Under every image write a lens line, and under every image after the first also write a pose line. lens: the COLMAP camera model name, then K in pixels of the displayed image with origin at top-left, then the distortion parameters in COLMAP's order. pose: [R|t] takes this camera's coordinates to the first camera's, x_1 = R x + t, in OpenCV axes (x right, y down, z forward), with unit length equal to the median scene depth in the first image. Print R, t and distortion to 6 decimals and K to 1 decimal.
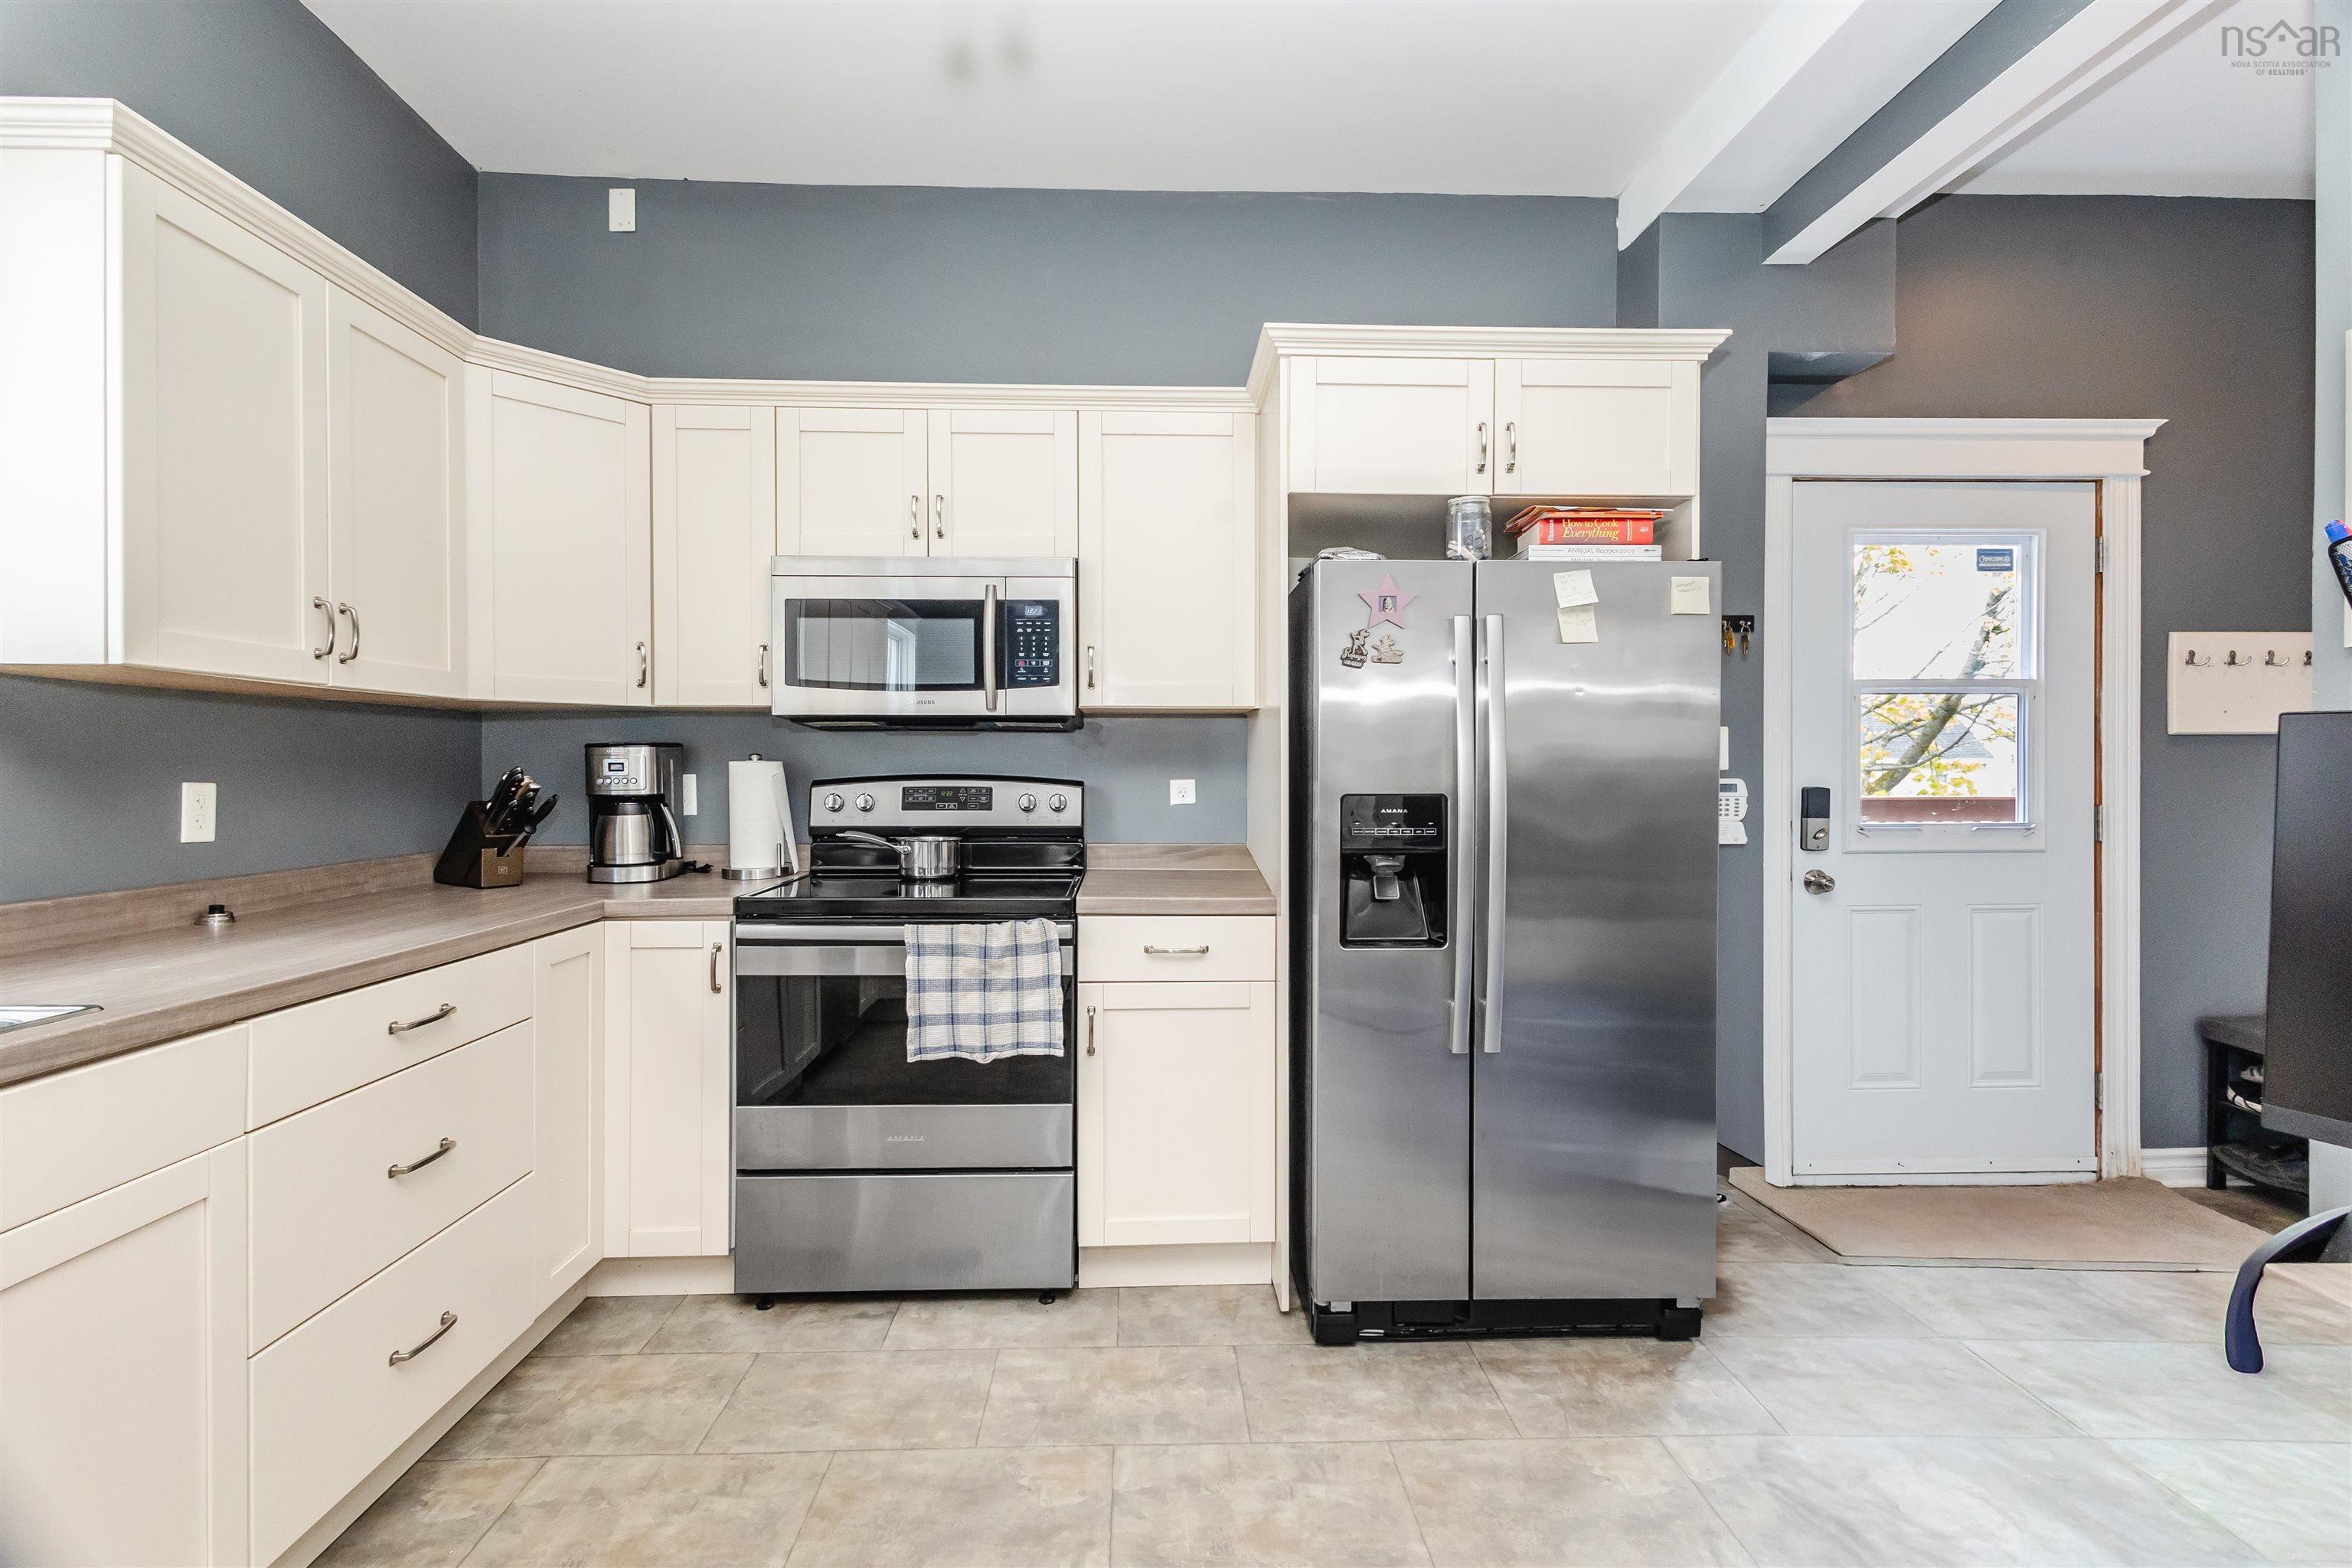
lens RADIAL K [[1092.9, 0, 1161.4], [0, 1092.9, 779.8], [0, 0, 1]] dist [0.013031, -0.000345]
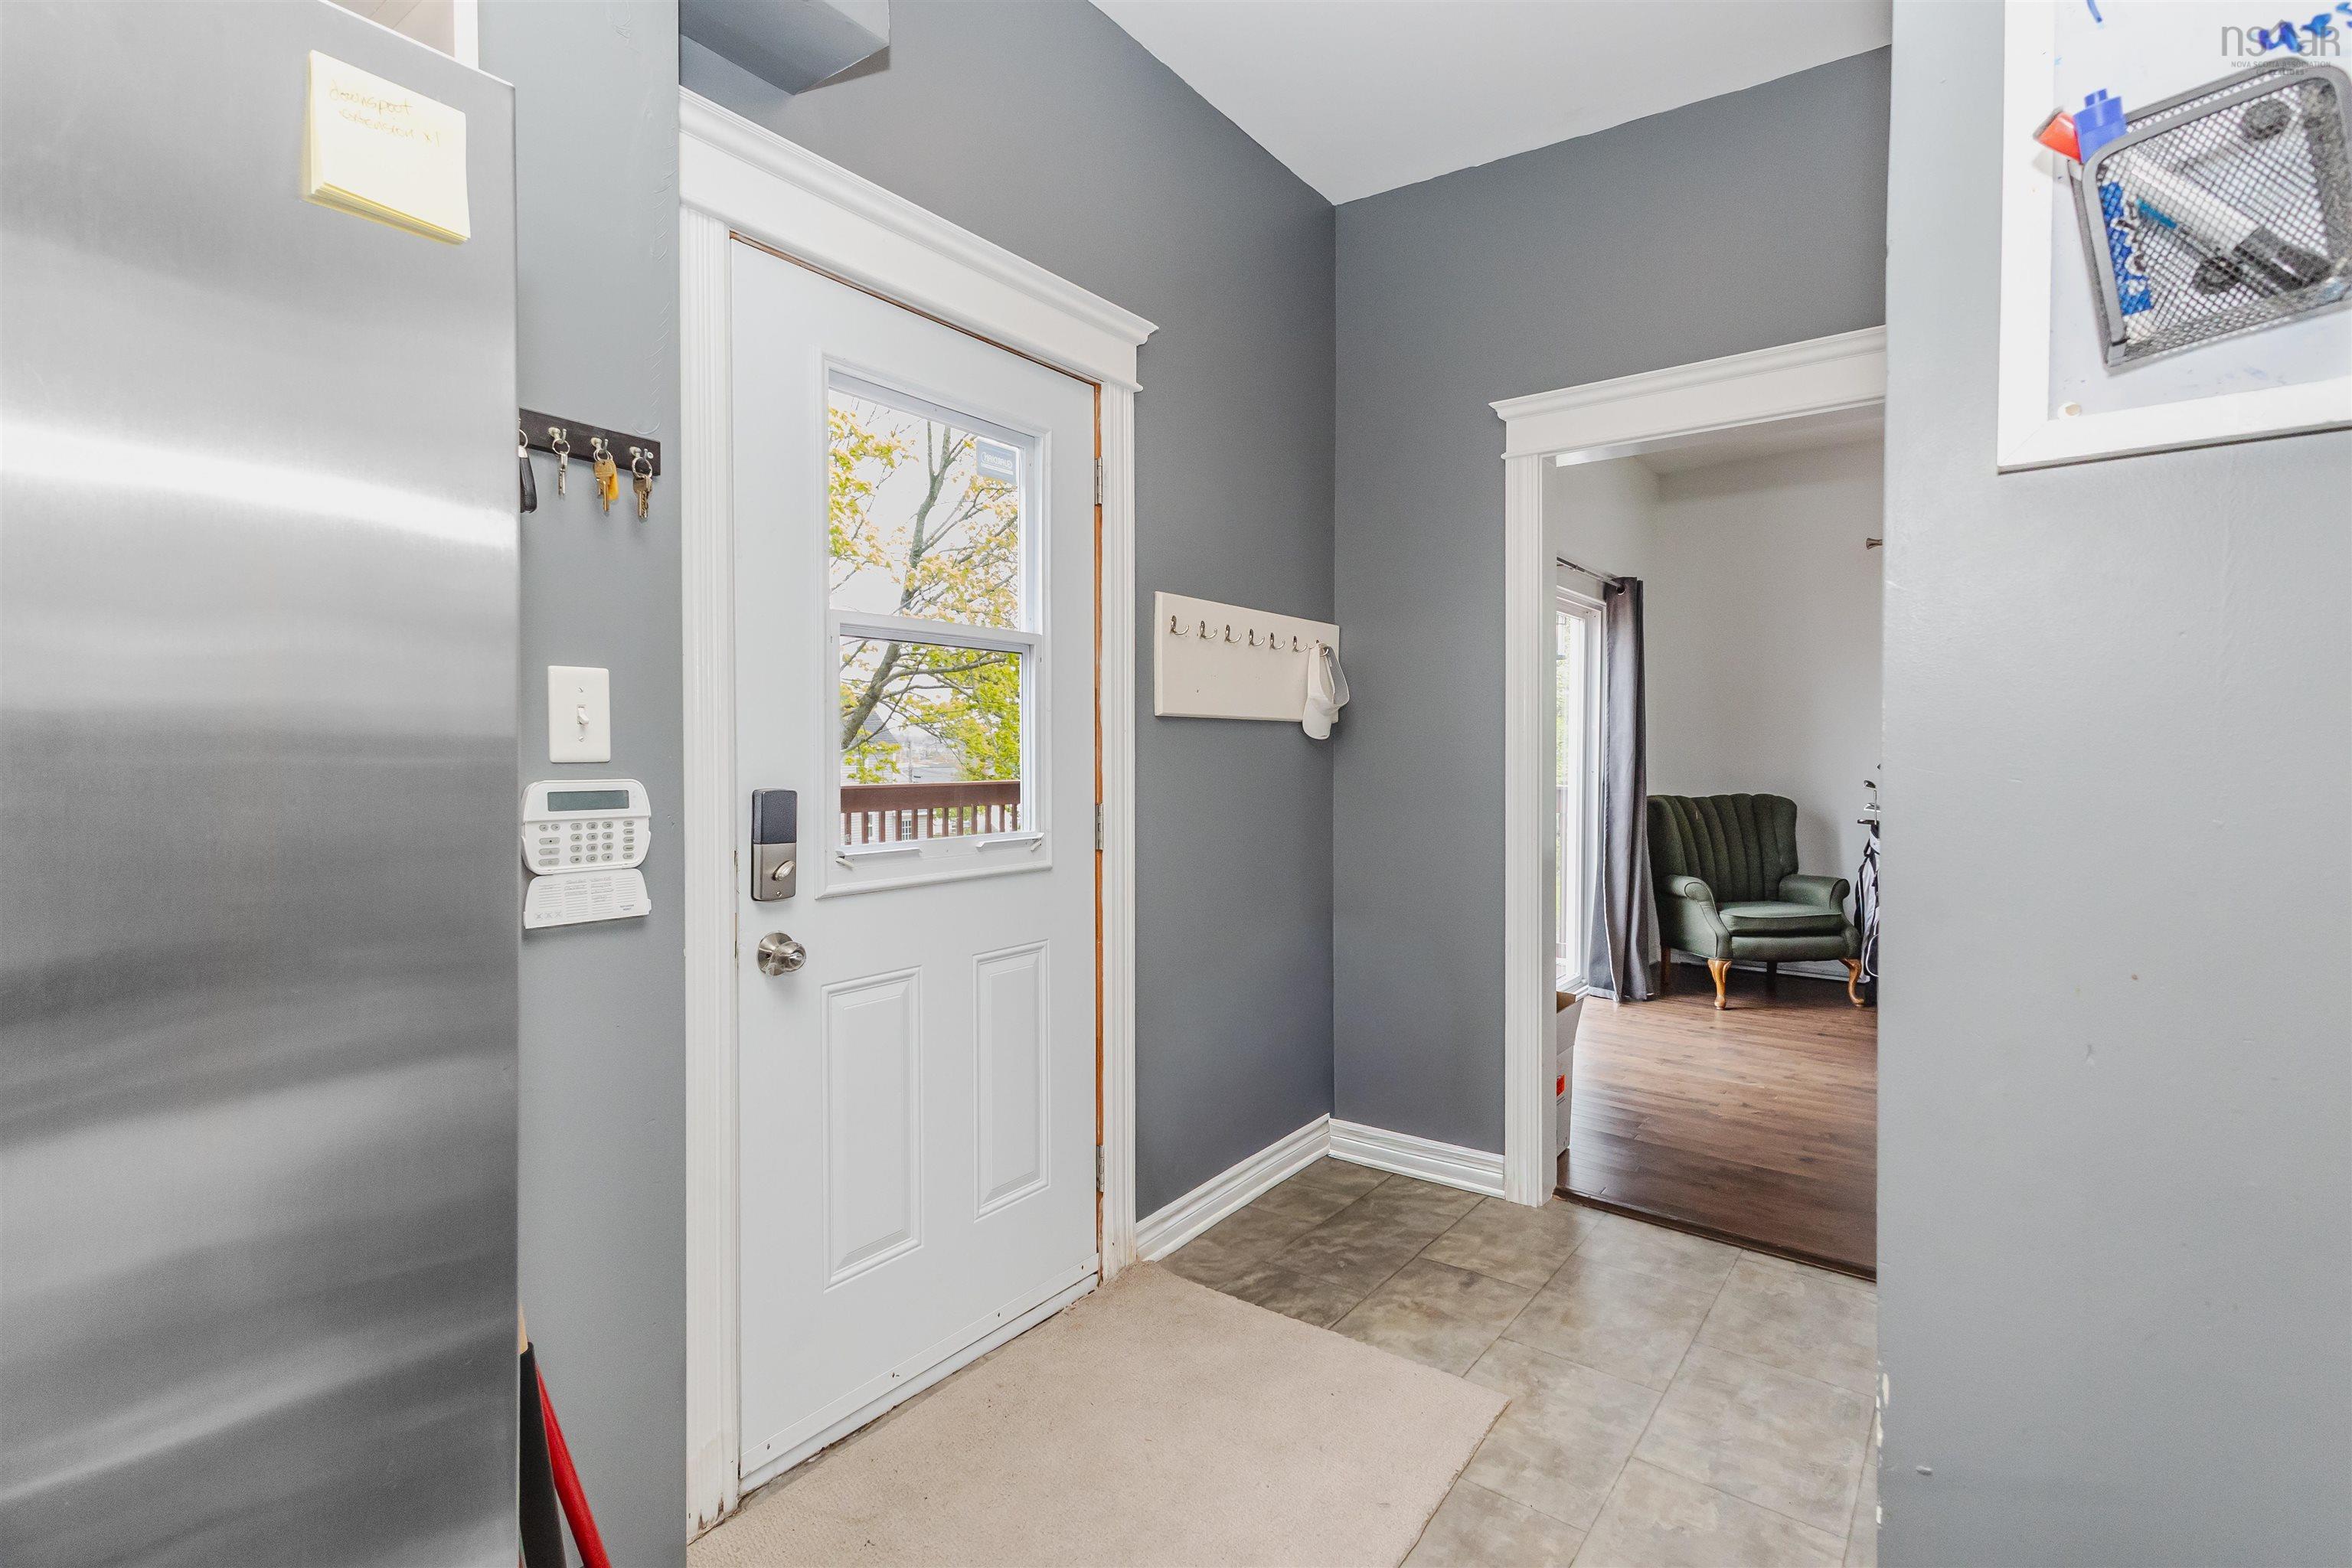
lens RADIAL K [[1092.9, 0, 1167.0], [0, 1092.9, 777.2], [0, 0, 1]] dist [0.013031, -0.000345]
pose [[0.622829, -0.014294, 0.782228, 0.276627], [0.004036, 0.999878, 0.015058, -0.007509], [-0.782348, -0.006221, 0.622811, 0.483727]]
